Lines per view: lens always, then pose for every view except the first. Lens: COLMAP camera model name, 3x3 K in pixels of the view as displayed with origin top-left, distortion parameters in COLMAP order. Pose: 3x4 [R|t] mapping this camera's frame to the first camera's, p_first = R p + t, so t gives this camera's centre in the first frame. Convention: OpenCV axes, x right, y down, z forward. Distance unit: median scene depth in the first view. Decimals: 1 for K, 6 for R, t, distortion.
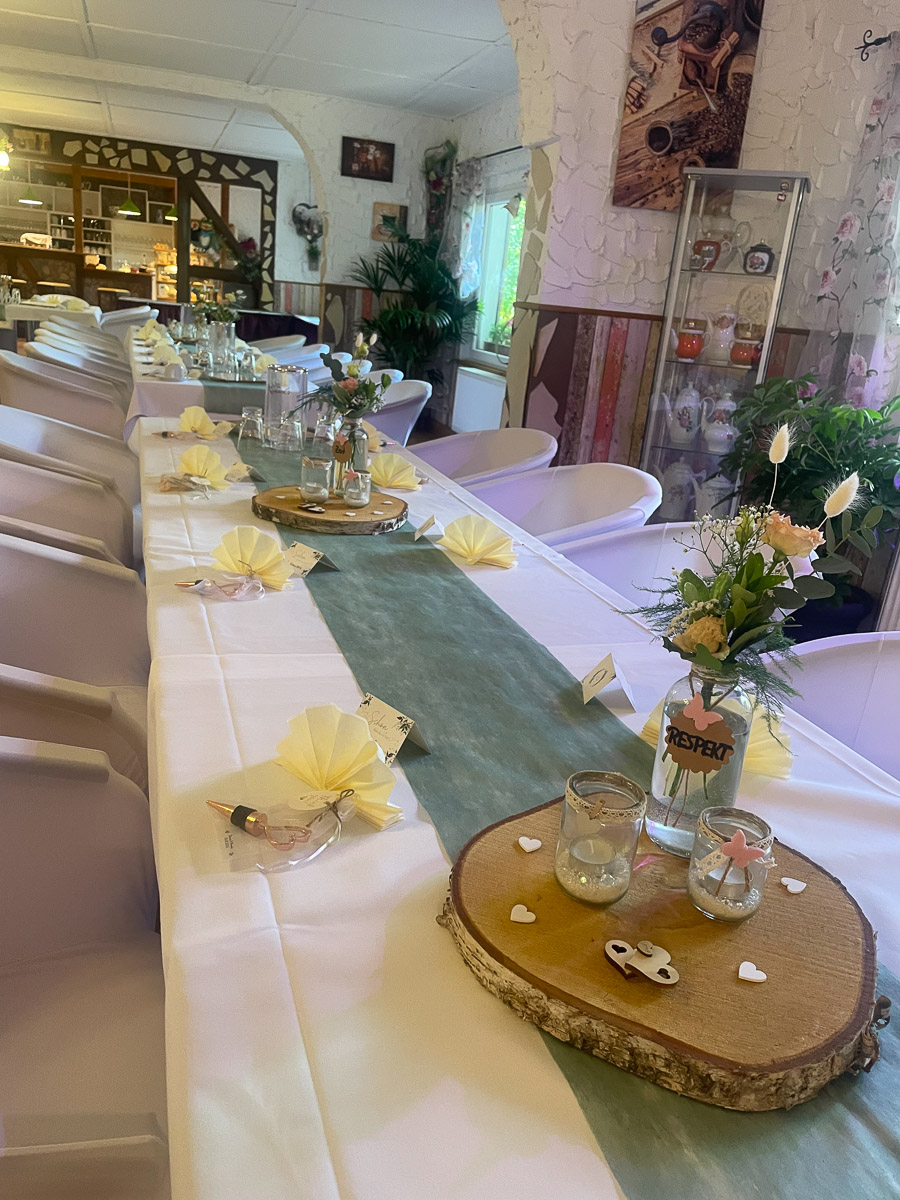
lens RADIAL K [[923.6, 0, 451.9], [0, 923.6, 603.6], [0, 0, 1]] dist [0.052726, -0.057807]
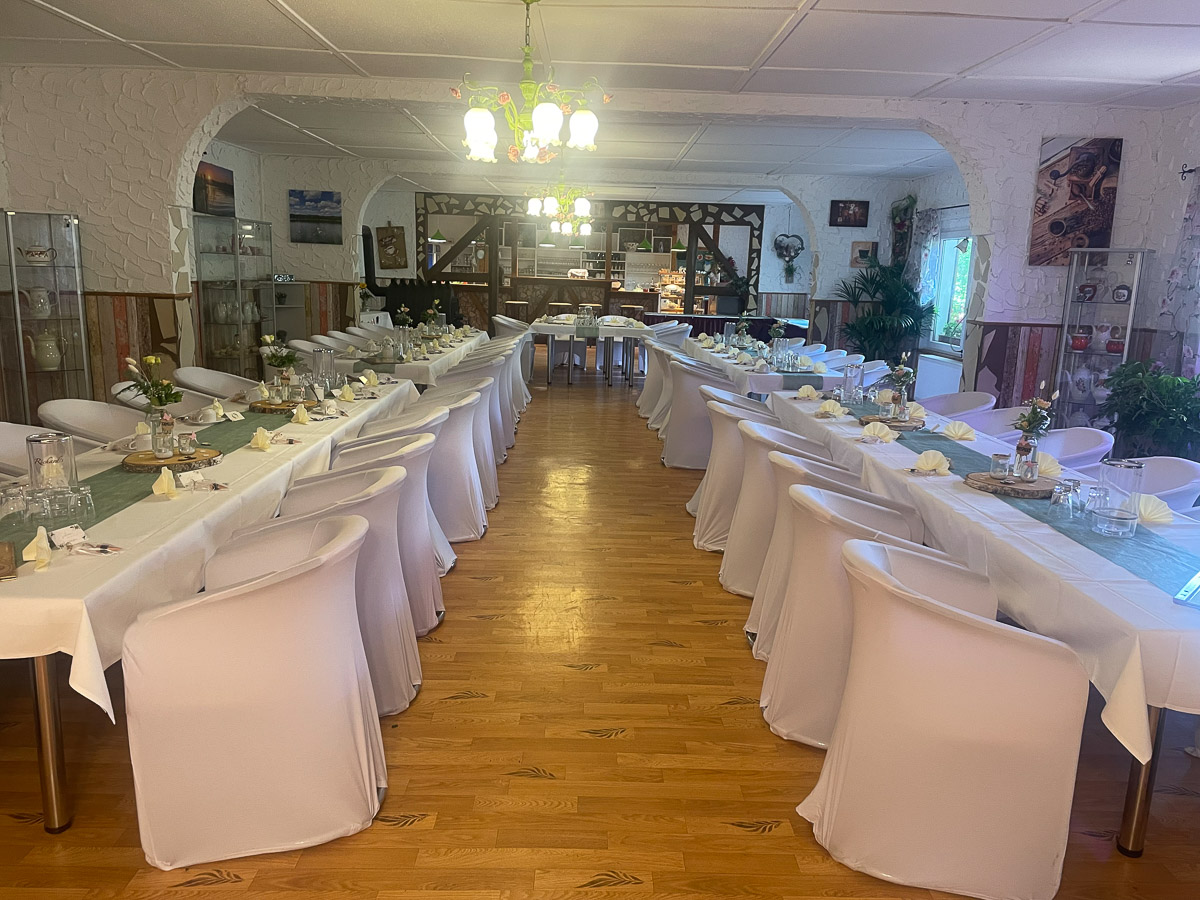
lens RADIAL K [[923.6, 0, 602.4], [0, 923.6, 455.0], [0, 0, 1]] dist [0.052726, -0.057807]
pose [[0.955796, -0.004828, -0.293992, -0.036169], [-0.036290, 0.990283, -0.134246, 0.085405], [0.291783, 0.138981, 0.946333, -0.385722]]
